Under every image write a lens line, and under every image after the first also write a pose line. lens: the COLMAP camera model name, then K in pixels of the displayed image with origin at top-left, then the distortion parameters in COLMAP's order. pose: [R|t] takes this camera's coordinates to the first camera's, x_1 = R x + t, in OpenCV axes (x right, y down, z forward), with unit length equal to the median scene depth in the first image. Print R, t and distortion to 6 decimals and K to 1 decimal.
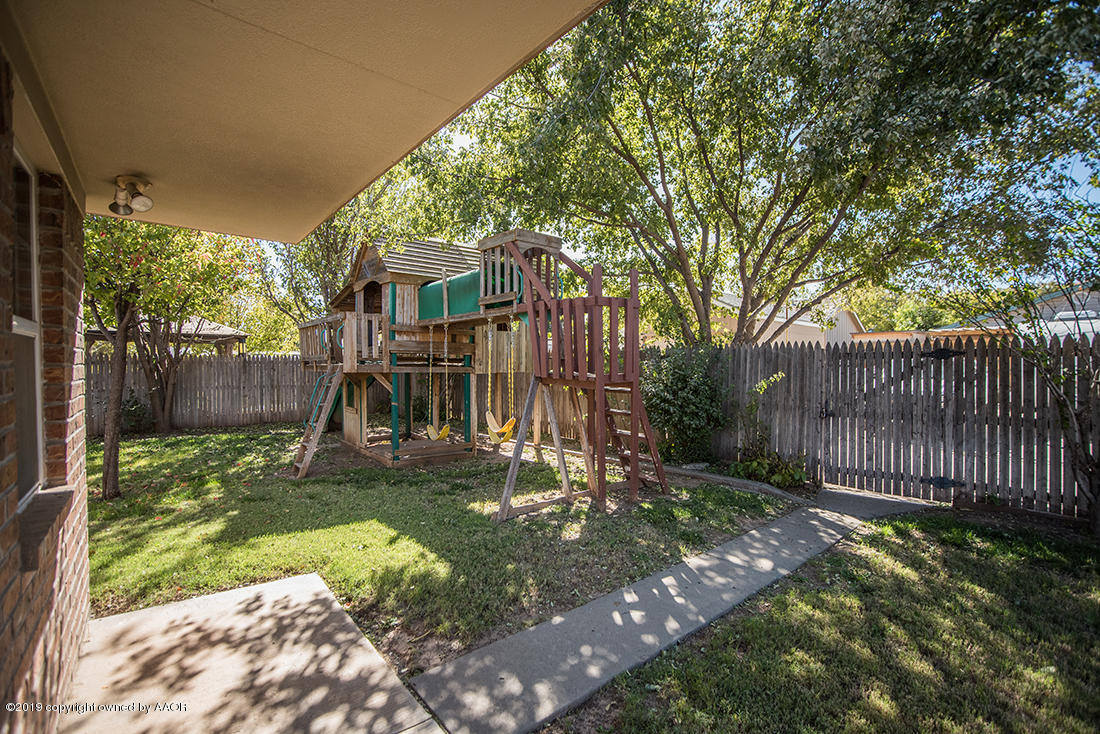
lens RADIAL K [[465.4, 0, 545.6], [0, 465.4, 368.7], [0, 0, 1]] dist [-0.047354, 0.023940]
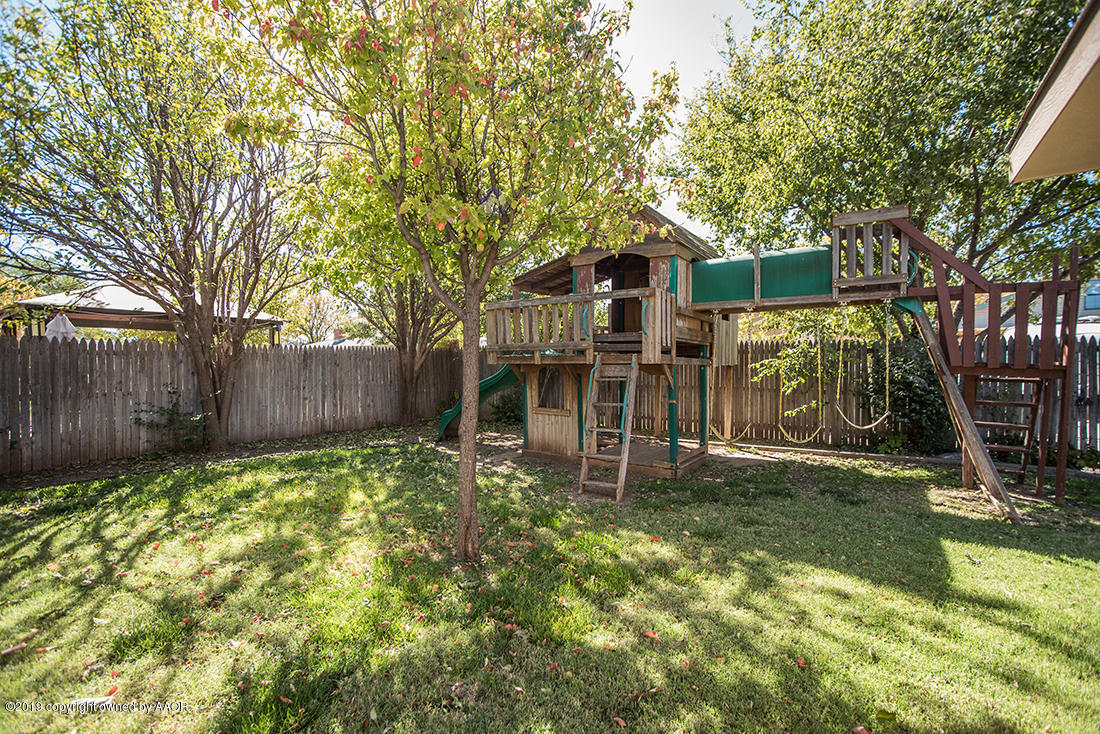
lens RADIAL K [[465.4, 0, 545.6], [0, 465.4, 368.7], [0, 0, 1]] dist [-0.047354, 0.023940]
pose [[0.972148, -0.009140, 0.234188, -0.765408], [0.006549, 0.999908, 0.011841, 0.003312], [-0.234274, -0.009977, 0.972119, 0.234086]]
